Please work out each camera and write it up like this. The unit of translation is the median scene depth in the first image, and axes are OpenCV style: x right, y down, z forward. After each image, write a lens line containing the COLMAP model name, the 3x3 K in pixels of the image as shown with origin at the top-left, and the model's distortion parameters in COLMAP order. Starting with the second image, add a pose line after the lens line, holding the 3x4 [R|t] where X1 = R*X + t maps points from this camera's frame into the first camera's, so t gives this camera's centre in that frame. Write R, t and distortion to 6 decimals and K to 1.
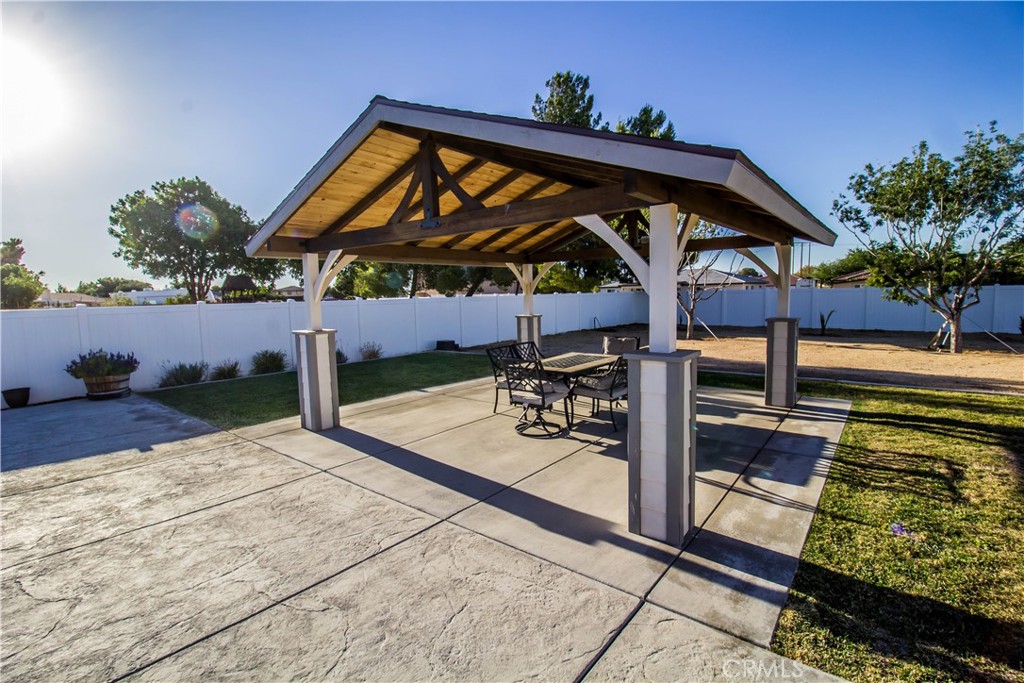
lens RADIAL K [[471.6, 0, 512.0], [0, 471.6, 341.5], [0, 0, 1]] dist [0.001403, -0.017699]
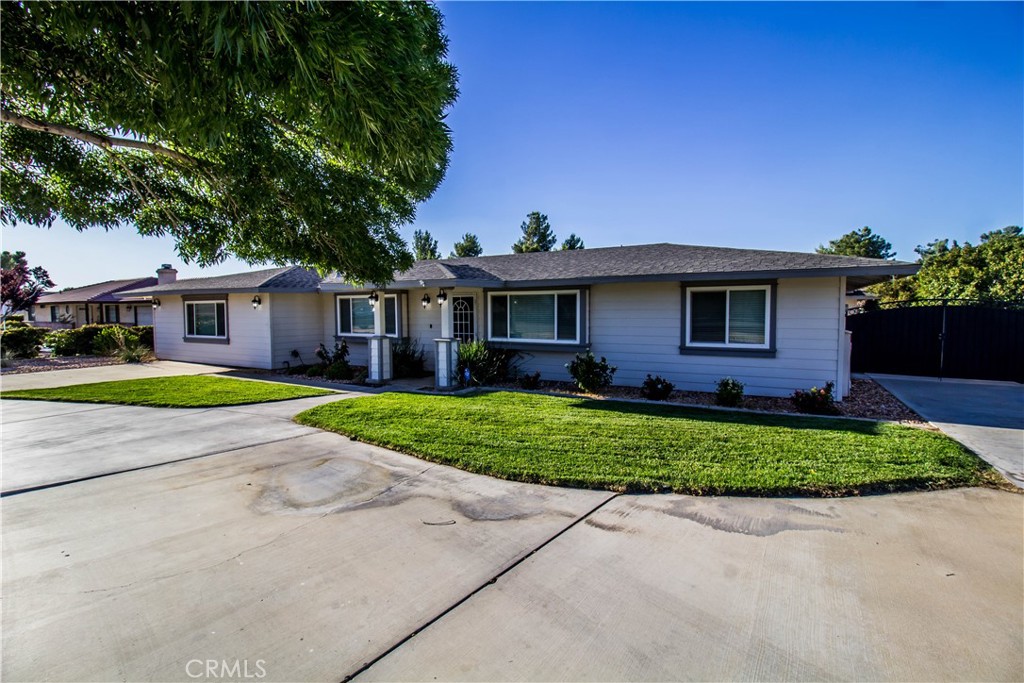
lens RADIAL K [[475.5, 0, 513.7], [0, 475.5, 338.4], [0, 0, 1]] dist [-0.000704, -0.013544]
pose [[0.984845, 0.014746, 0.172811, -0.798932], [-0.006003, 0.998680, -0.051005, 0.296253], [-0.173335, 0.049195, 0.983634, -2.470969]]
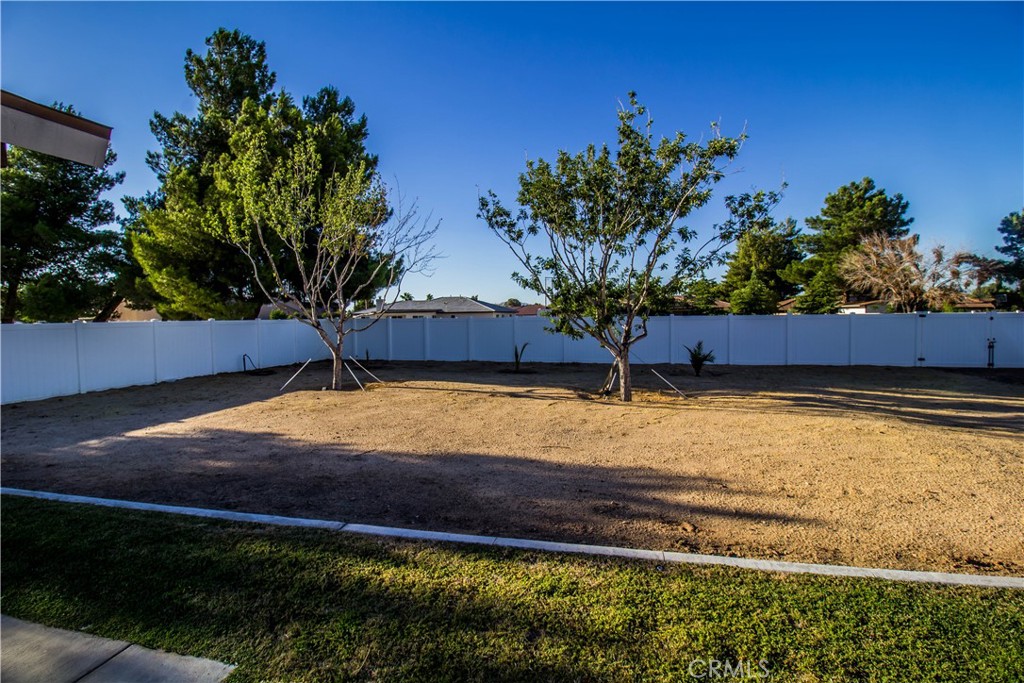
lens RADIAL K [[478.6, 0, 516.5], [0, 478.6, 338.0], [0, 0, 1]] dist [0.002676, -0.011745]
pose [[0.895571, -0.007259, 0.444860, 0.384087], [0.036264, 0.997731, -0.056726, -0.036139], [-0.443439, 0.066934, 0.893802, 0.309375]]
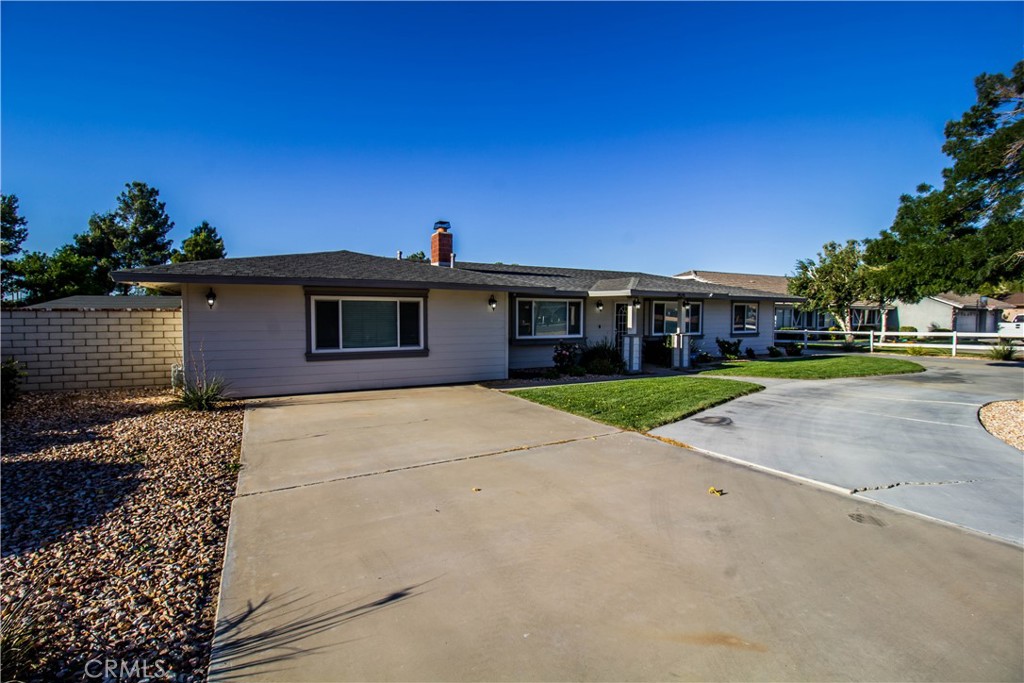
lens RADIAL K [[475.5, 0, 513.7], [0, 475.5, 338.4], [0, 0, 1]] dist [-0.000704, -0.013544]
pose [[0.376691, -0.014787, 0.926221, -1.912962], [0.087115, 0.996007, -0.019528, 0.258061], [-0.922234, 0.088043, 0.376474, -1.766749]]
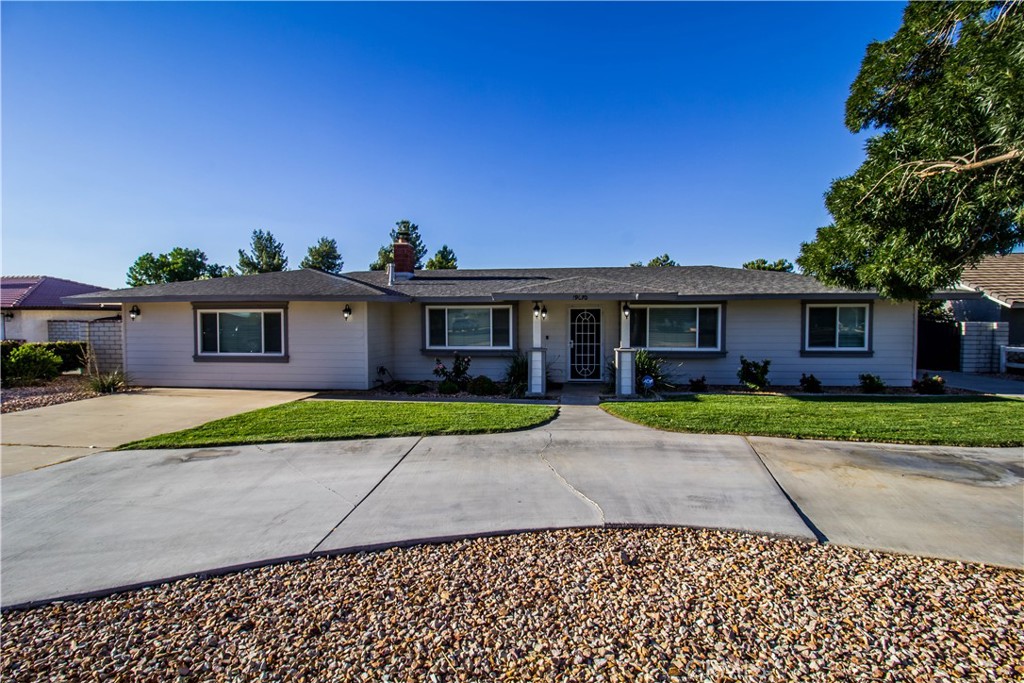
lens RADIAL K [[478.6, 0, 516.5], [0, 478.6, 338.0], [0, 0, 1]] dist [0.002676, -0.011745]
pose [[0.843434, 0.008143, 0.537172, -1.351750], [0.035207, 0.996898, -0.070391, 0.291074], [-0.536078, 0.078283, 0.840531, -2.288637]]
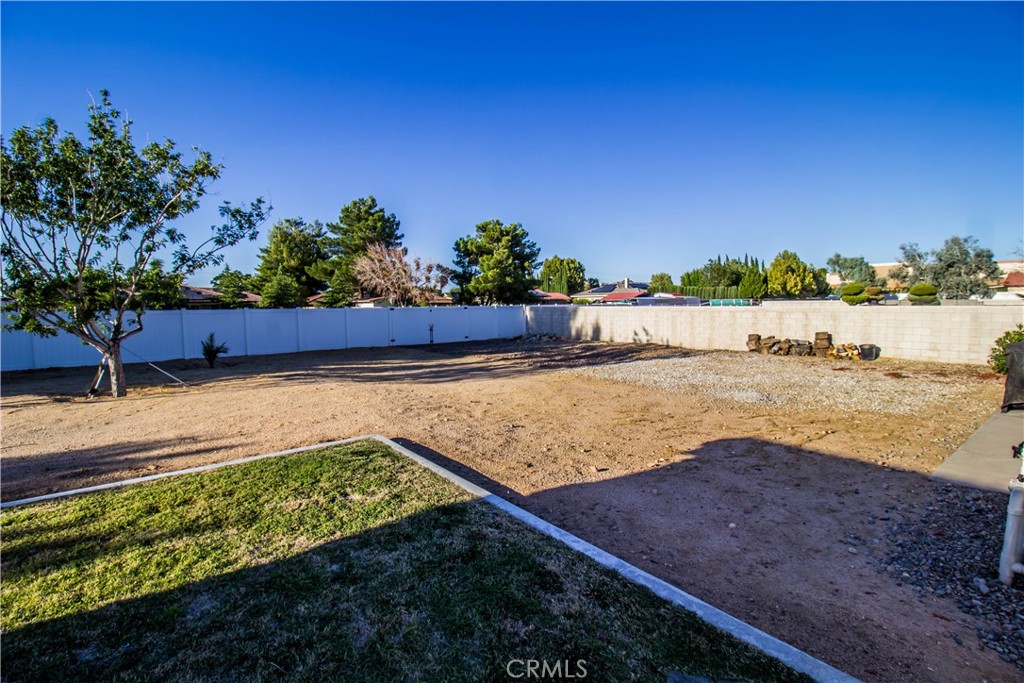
lens RADIAL K [[475.5, 0, 513.7], [0, 475.5, 338.4], [0, 0, 1]] dist [-0.000704, -0.013544]
pose [[0.217971, -0.047643, 0.974792, 0.304400], [0.105381, 0.994117, 0.025024, -0.018736], [-0.970249, 0.097270, 0.221709, 0.158047]]
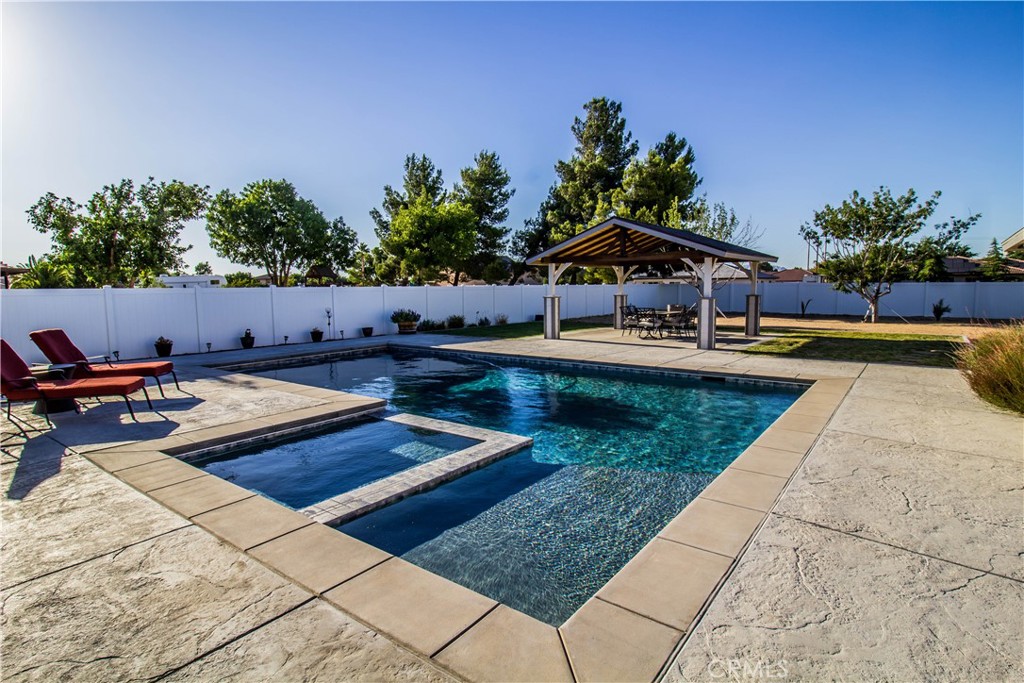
lens RADIAL K [[537.3, 0, 510.5], [0, 537.3, 336.1], [0, 0, 1]] dist [-0.017741, 0.000216]
pose [[0.999688, 0.011253, 0.022279, -0.301592], [-0.011078, 0.999907, -0.007988, 0.086825], [-0.022367, 0.007738, 0.999720, -0.727283]]
